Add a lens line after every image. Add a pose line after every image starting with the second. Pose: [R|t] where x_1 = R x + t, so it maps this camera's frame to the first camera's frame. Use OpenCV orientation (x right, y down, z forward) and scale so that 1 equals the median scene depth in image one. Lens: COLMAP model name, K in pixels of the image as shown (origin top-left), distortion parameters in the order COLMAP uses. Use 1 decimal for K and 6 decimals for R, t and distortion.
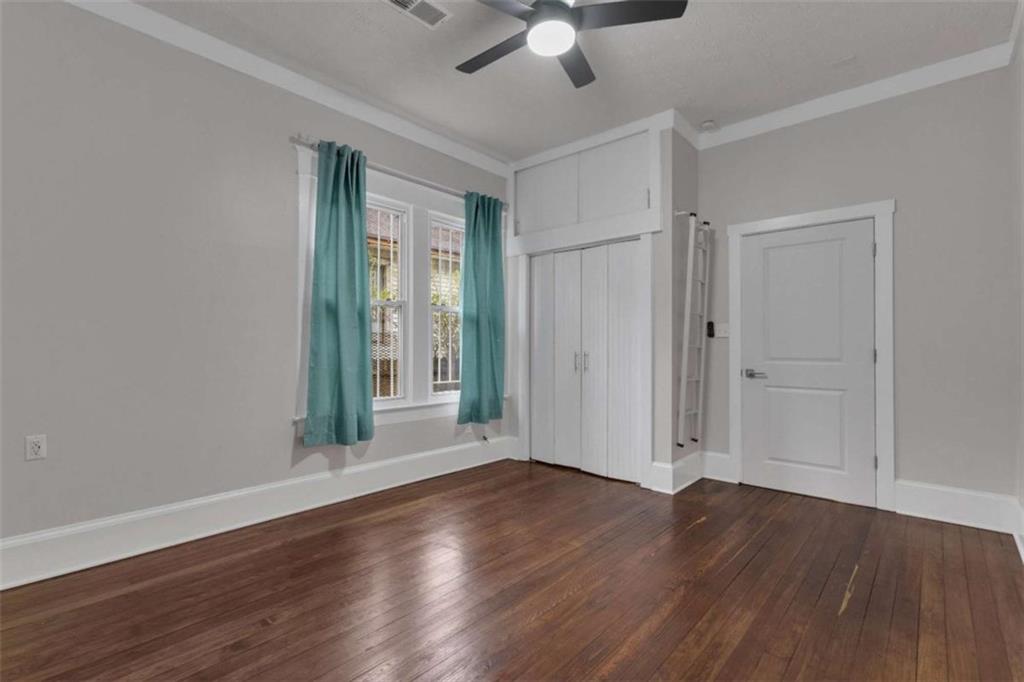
lens RADIAL K [[471.2, 0, 507.2], [0, 471.2, 341.4], [0, 0, 1]] dist [0.005019, -0.000091]
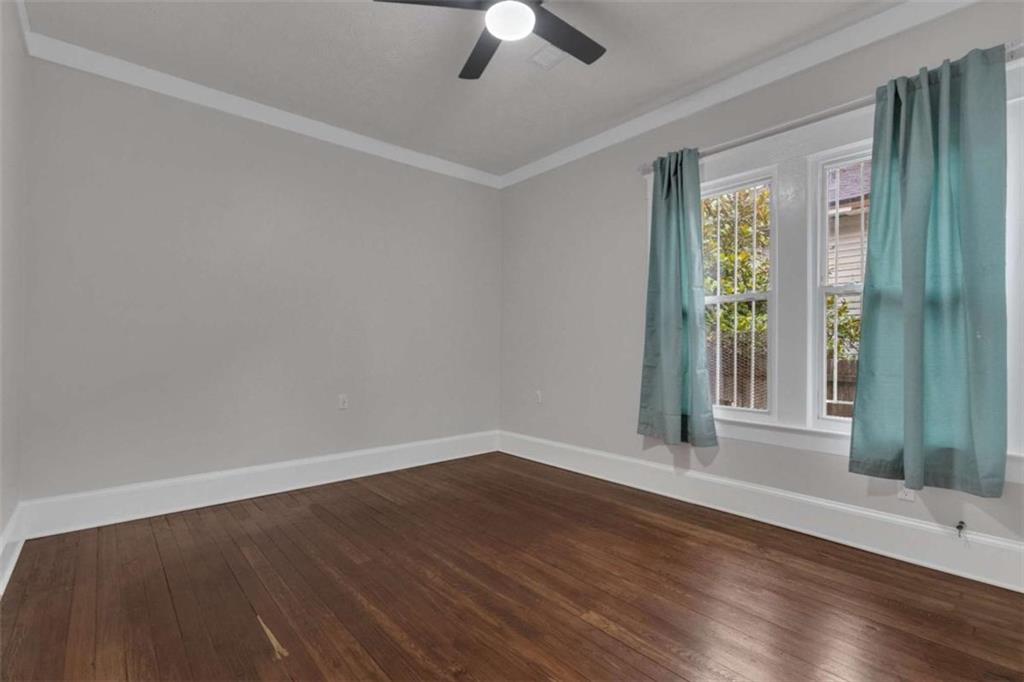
lens RADIAL K [[471.2, 0, 514.8], [0, 471.2, 341.6], [0, 0, 1]] dist [0.005019, -0.000091]
pose [[-0.116531, -0.012617, -0.993107, 0.650151], [0.006534, 0.999888, -0.013470, 0.008303], [0.993166, -0.008059, -0.116436, 0.708605]]
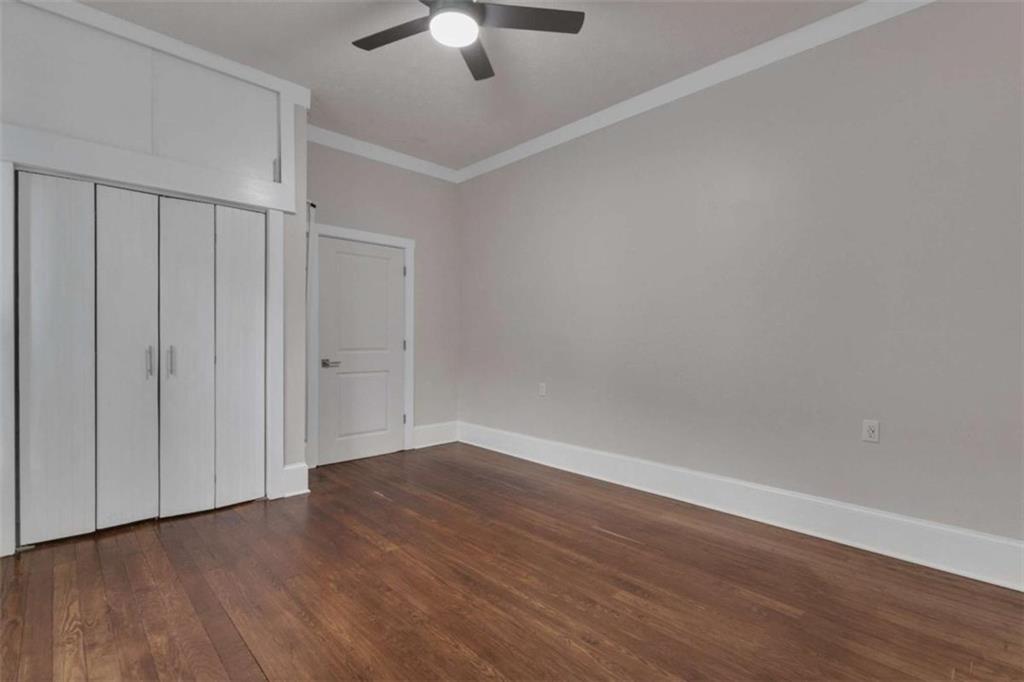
lens RADIAL K [[471.2, 0, 515.3], [0, 471.2, 340.7], [0, 0, 1]] dist [0.005019, -0.000091]
pose [[0.068824, -0.004929, 0.997617, -0.568095], [-0.013703, 0.999889, 0.005886, 0.003574], [-0.997535, -0.014075, 0.068749, 0.505796]]
